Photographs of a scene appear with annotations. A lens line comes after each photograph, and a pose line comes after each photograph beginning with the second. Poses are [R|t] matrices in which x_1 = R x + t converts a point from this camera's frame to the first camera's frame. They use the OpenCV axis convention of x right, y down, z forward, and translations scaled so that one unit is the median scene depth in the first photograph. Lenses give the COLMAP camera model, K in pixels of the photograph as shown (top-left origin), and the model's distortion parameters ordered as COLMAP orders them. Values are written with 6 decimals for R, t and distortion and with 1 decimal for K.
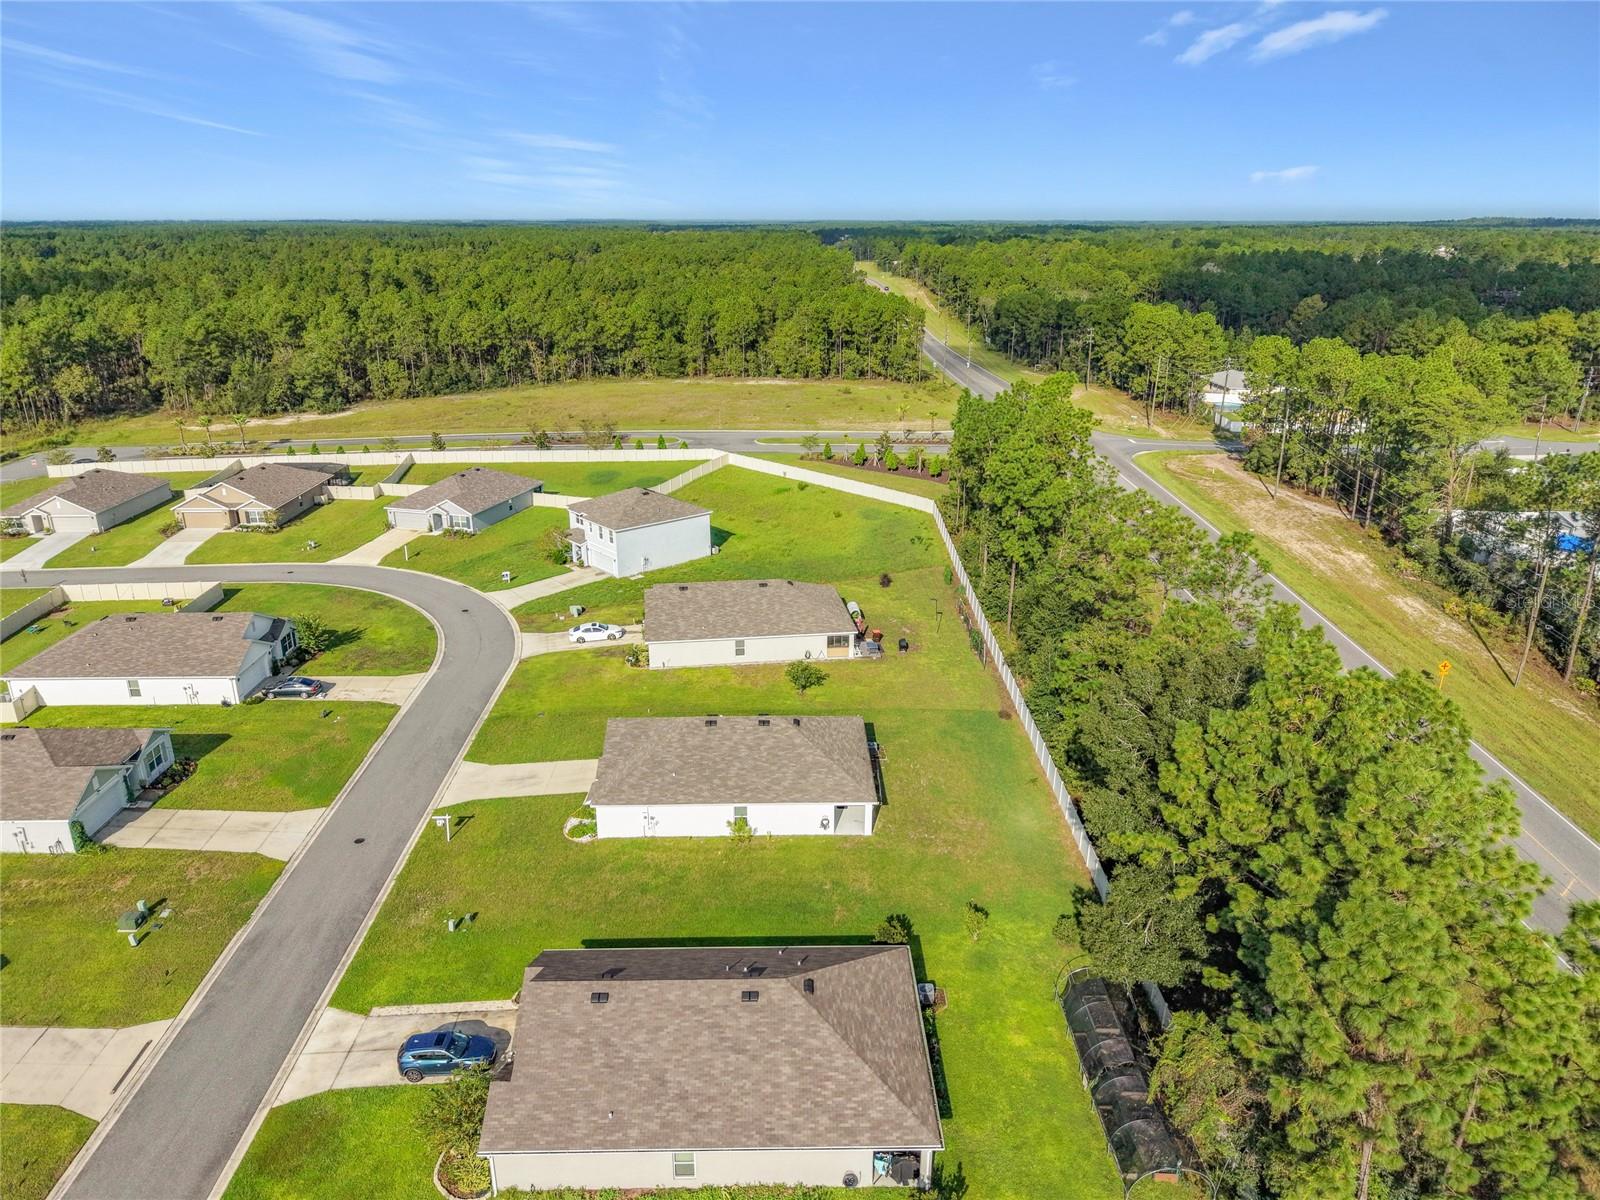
lens RADIAL K [[1098.3, 0, 800.0], [0, 1098.3, 600.0], [0, 0, 1]] dist [0.001051, -0.002699]
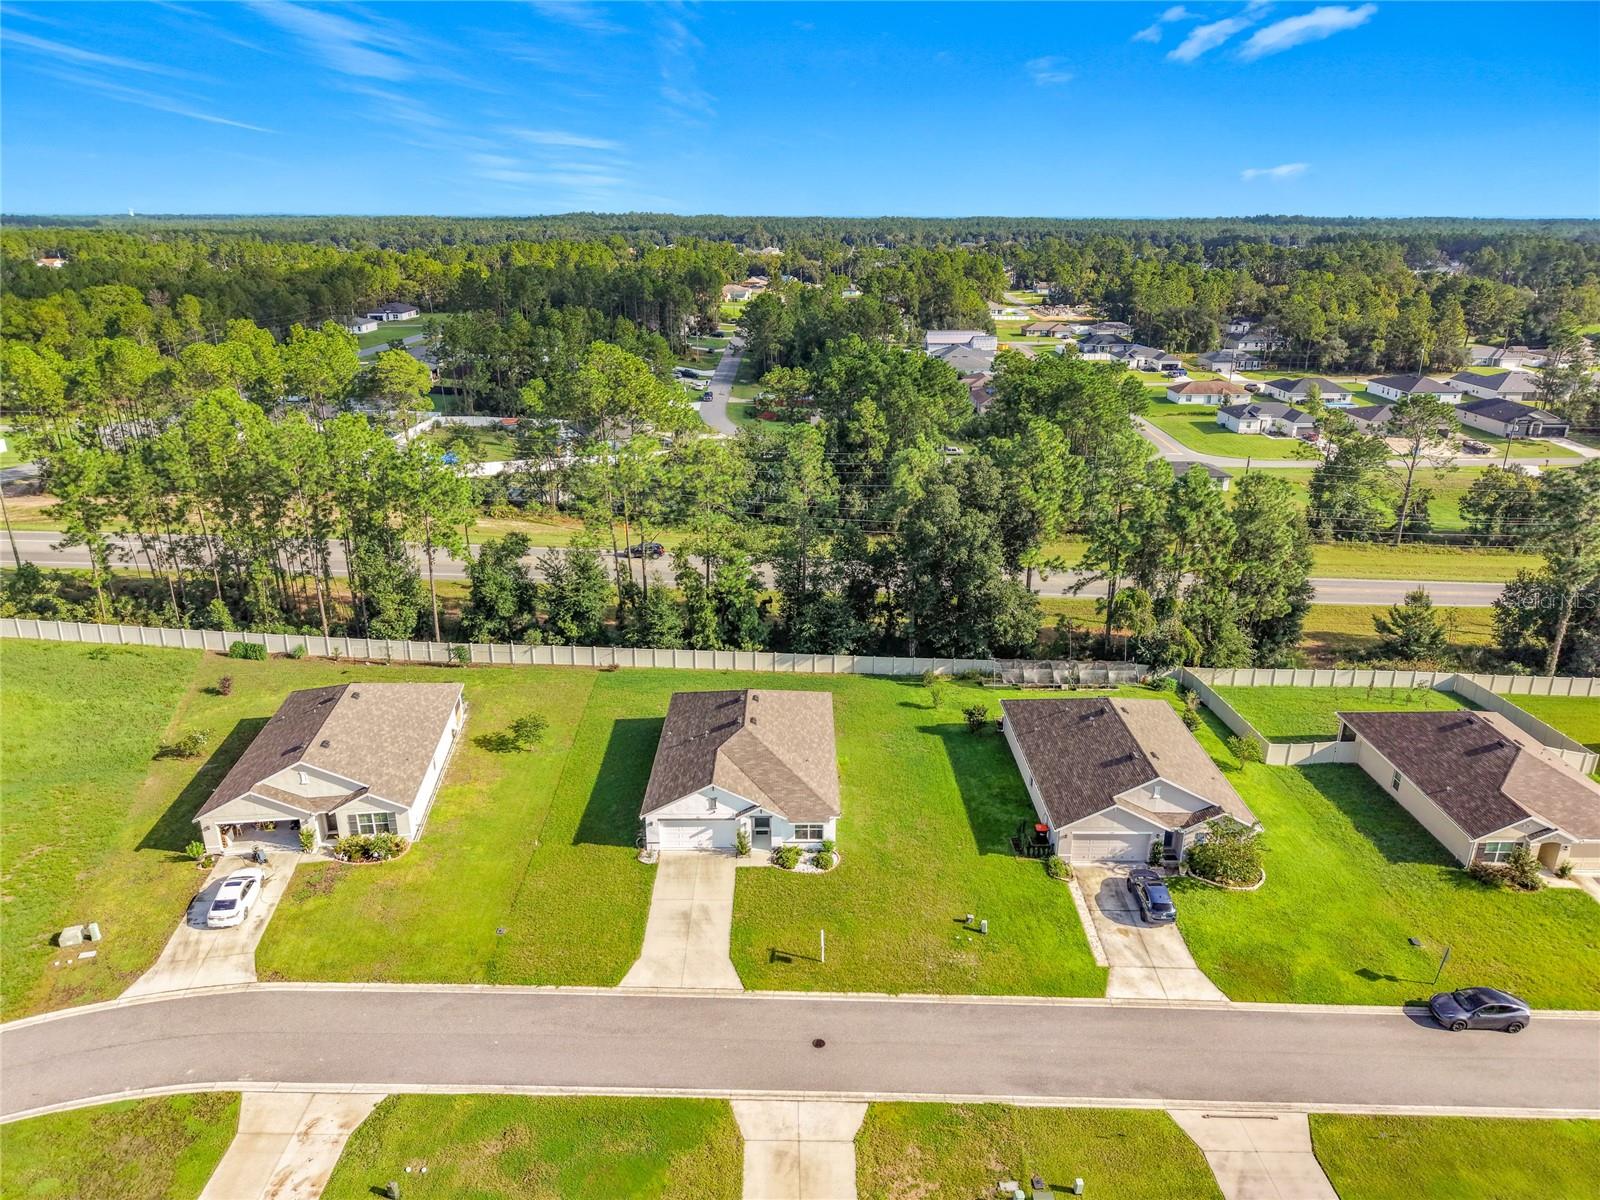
lens RADIAL K [[1092.6, 0, 804.9], [0, 1092.6, 599.1], [0, 0, 1]] dist [0.040073, -0.002721]
pose [[0.012126, -0.334081, 0.942466, -0.932721], [0.322626, 0.893434, 0.312550, -0.272667], [-0.946449, 0.300275, 0.118617, 0.752796]]
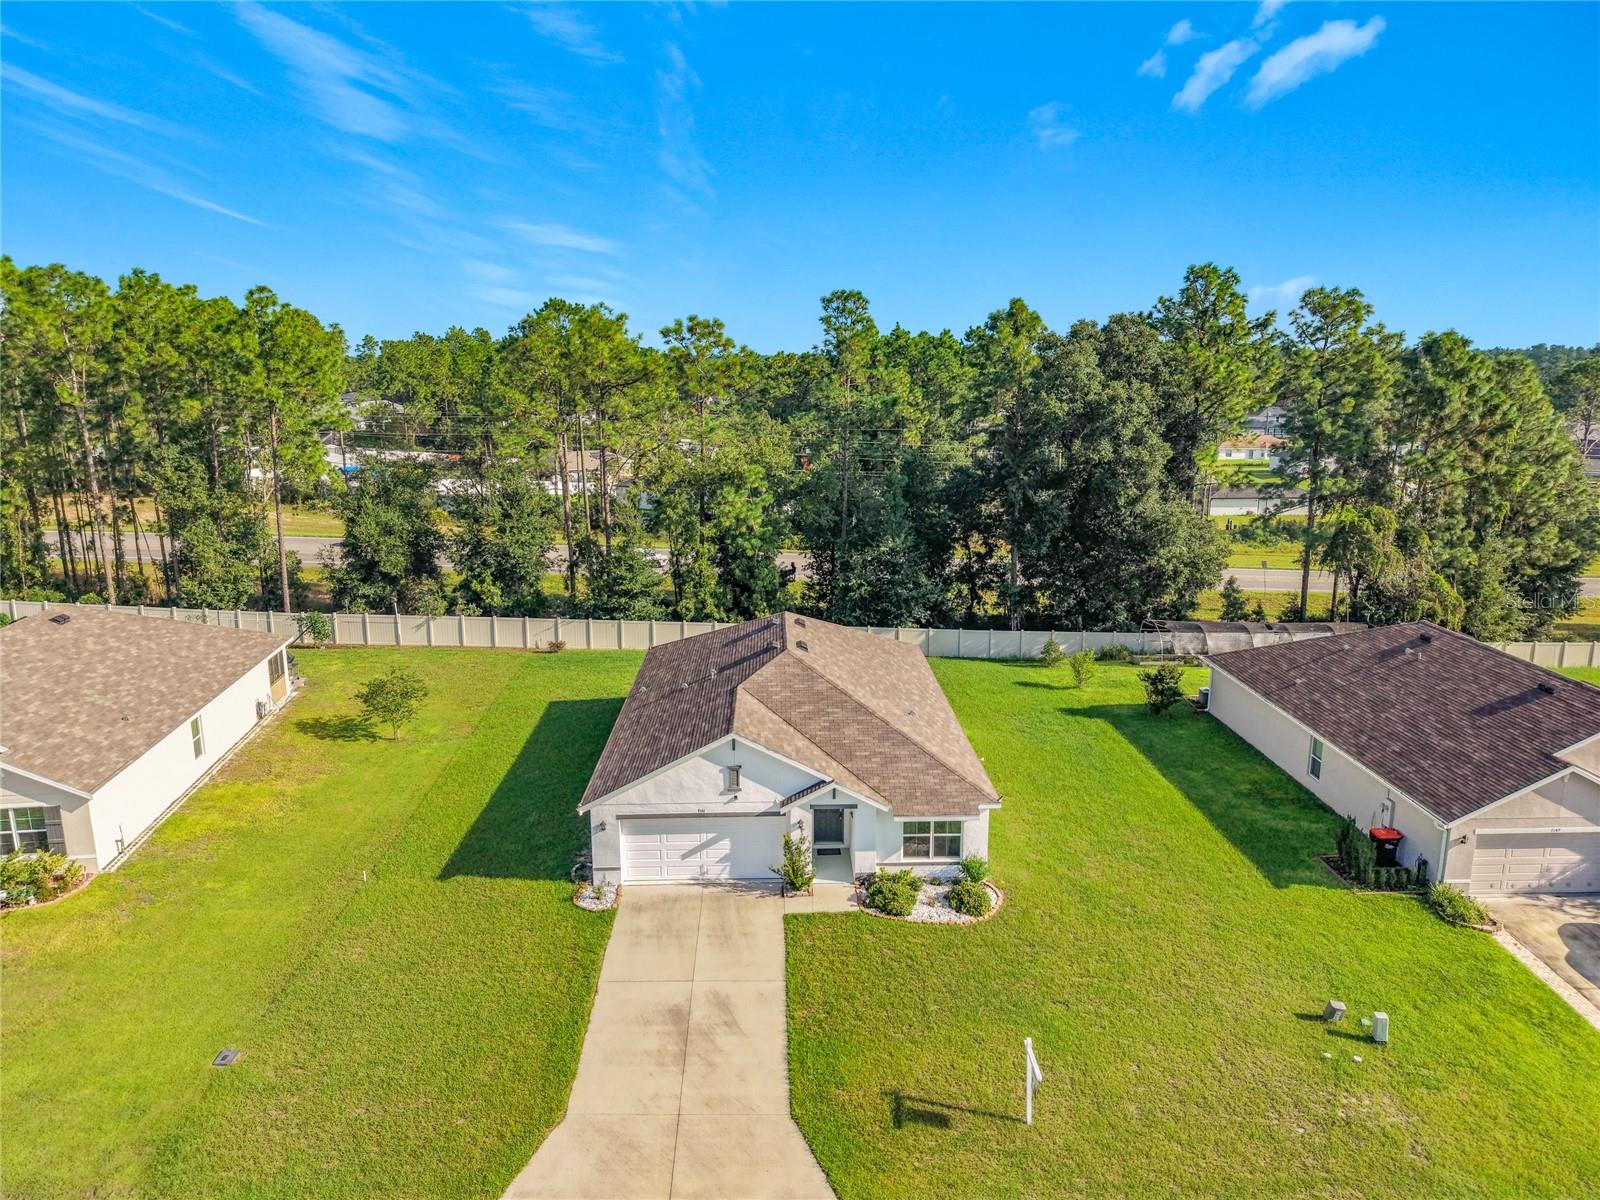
lens RADIAL K [[1098.3, 0, 800.0], [0, 1098.3, 600.0], [0, 0, 1]] dist [0.001051, -0.002699]
pose [[-0.006038, -0.211938, 0.977264, -0.557193], [0.331469, 0.921606, 0.201915, -0.015828], [-0.943447, 0.325152, 0.064687, 0.901754]]
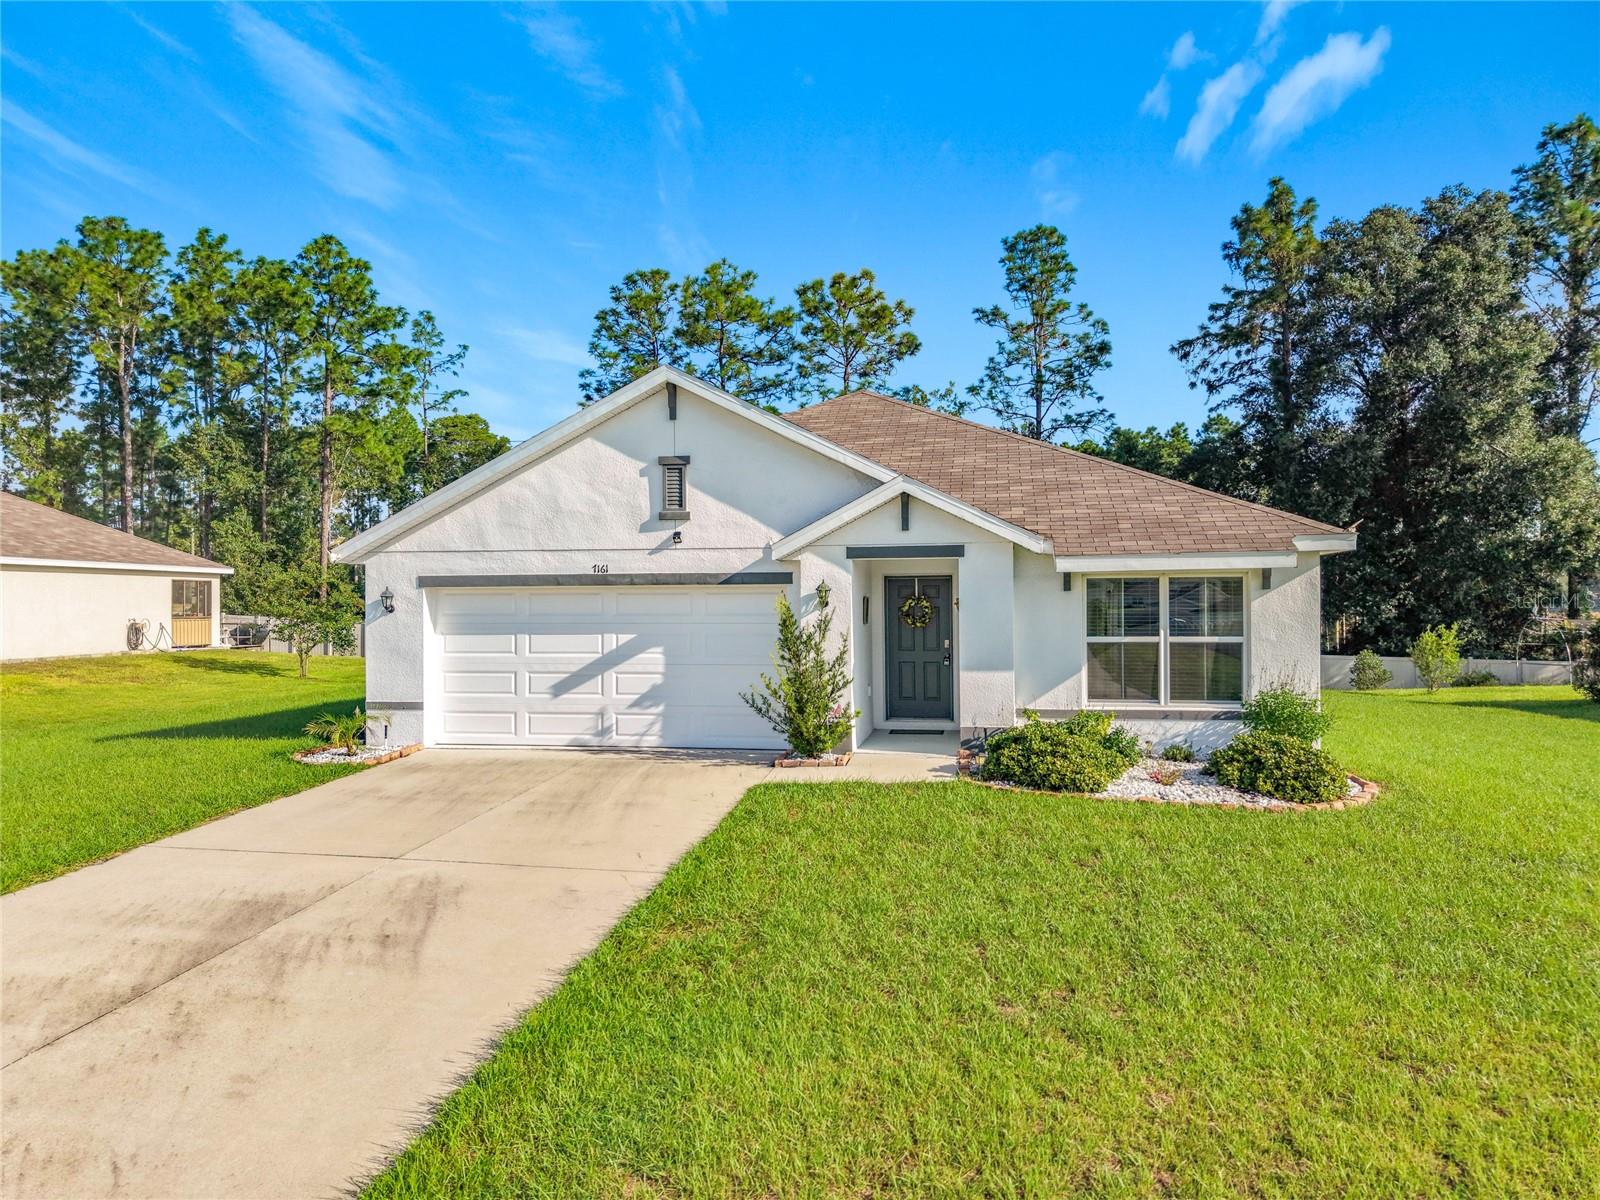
lens RADIAL K [[1090.5, 0, 789.4], [0, 1090.5, 602.6], [0, 0, 1]] dist [0.028790, -0.036510]
pose [[0.207117, 0.002304, 0.978313, -0.335132], [0.327574, 0.942111, -0.071569, 0.158241], [-0.921845, 0.335294, 0.194372, 0.928518]]
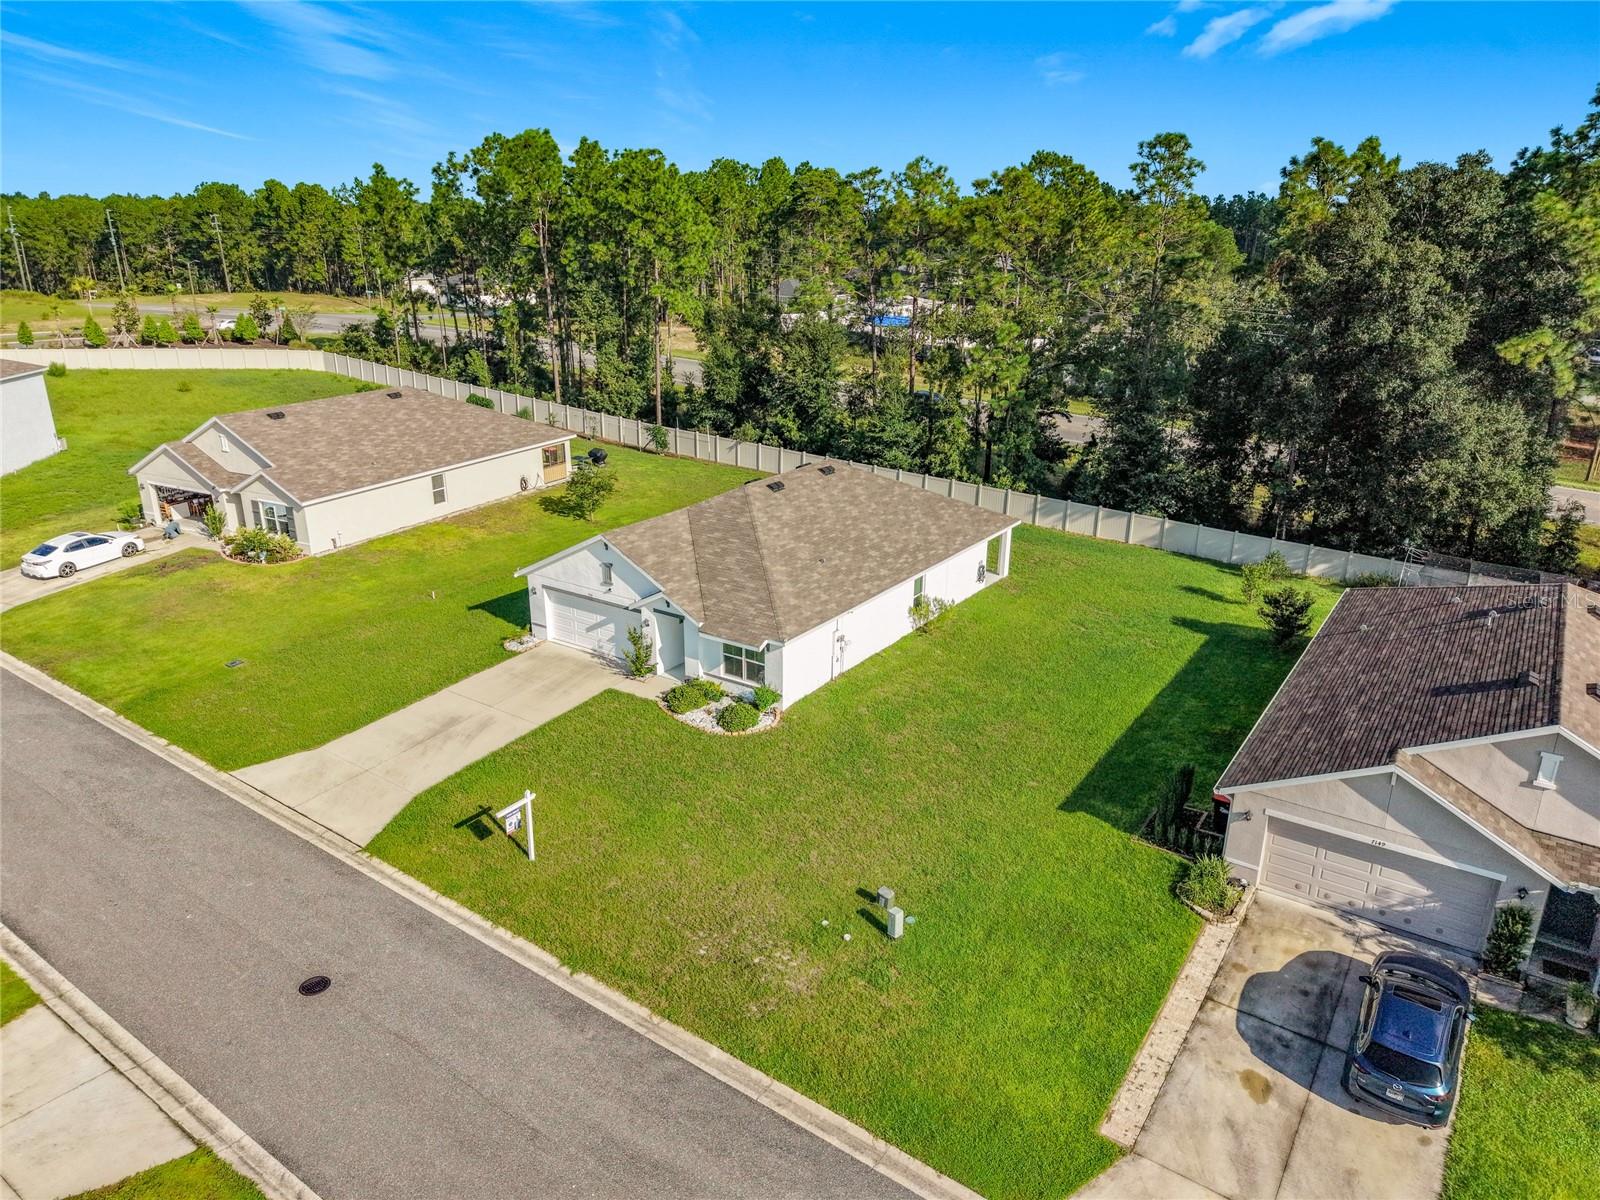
lens RADIAL K [[1054.5, 0, 793.2], [0, 1054.5, 624.0], [0, 0, 1]] dist [0.083779, -0.113240]
pose [[0.586643, -0.283829, 0.758480, -0.489850], [0.261350, 0.952814, 0.154410, 0.091301], [-0.766516, 0.107645, 0.633140, 0.605080]]
